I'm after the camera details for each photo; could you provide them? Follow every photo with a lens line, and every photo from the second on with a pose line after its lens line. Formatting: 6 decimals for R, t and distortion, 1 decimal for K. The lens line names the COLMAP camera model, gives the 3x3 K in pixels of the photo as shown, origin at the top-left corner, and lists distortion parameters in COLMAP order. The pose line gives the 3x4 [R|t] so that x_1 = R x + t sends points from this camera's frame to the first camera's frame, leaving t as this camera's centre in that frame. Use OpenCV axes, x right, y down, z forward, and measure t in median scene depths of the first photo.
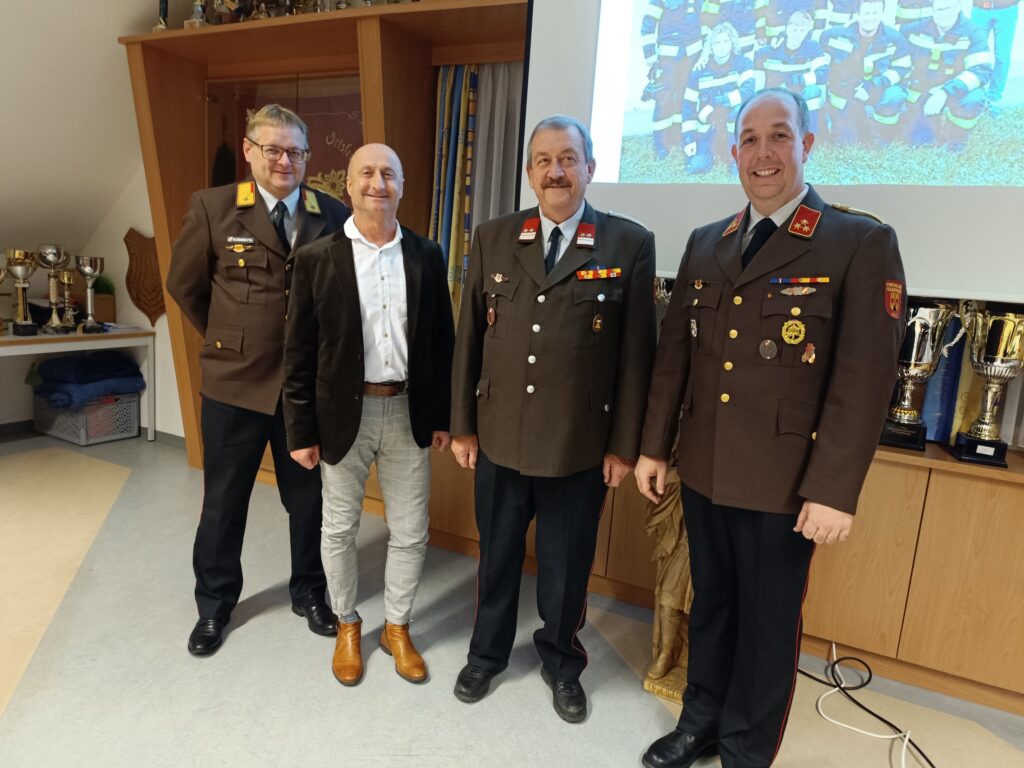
lens RADIAL K [[691.0, 0, 518.2], [0, 691.0, 391.6], [0, 0, 1]] dist [0.003329, -0.017689]
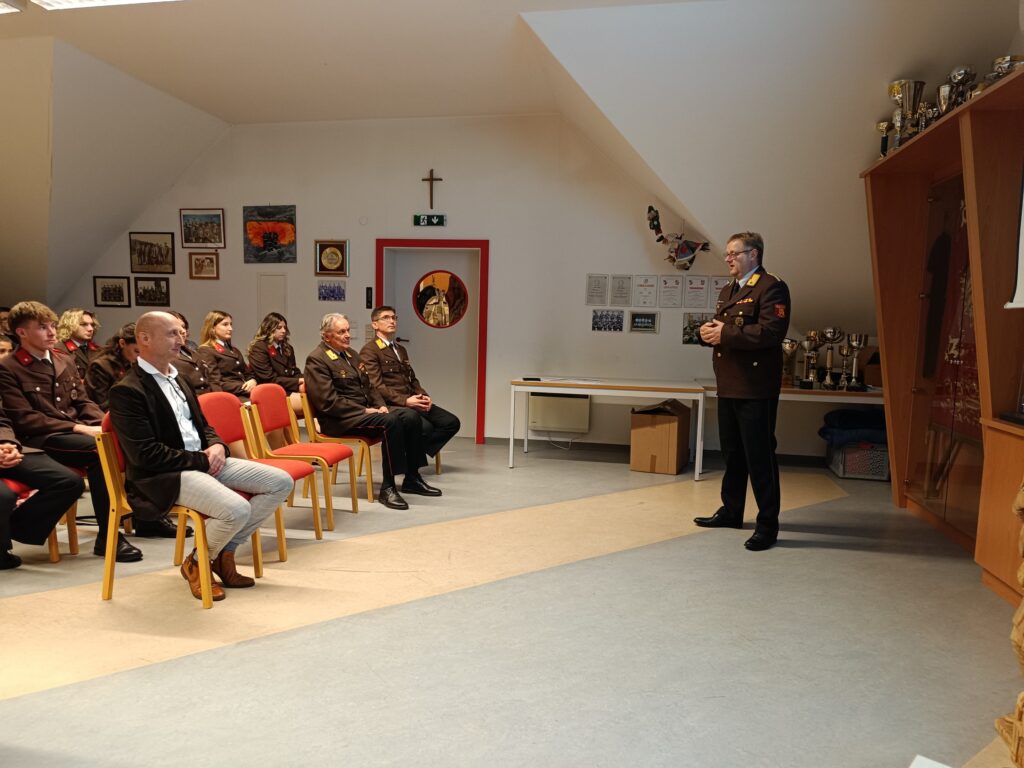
lens RADIAL K [[691.0, 0, 518.2], [0, 691.0, 391.6], [0, 0, 1]] dist [0.003329, -0.017689]
pose [[0.298543, 0.029443, -0.953942, 0.450337], [-0.171217, 0.984961, -0.023183, 0.055625], [0.938913, 0.170252, 0.299094, 0.007711]]
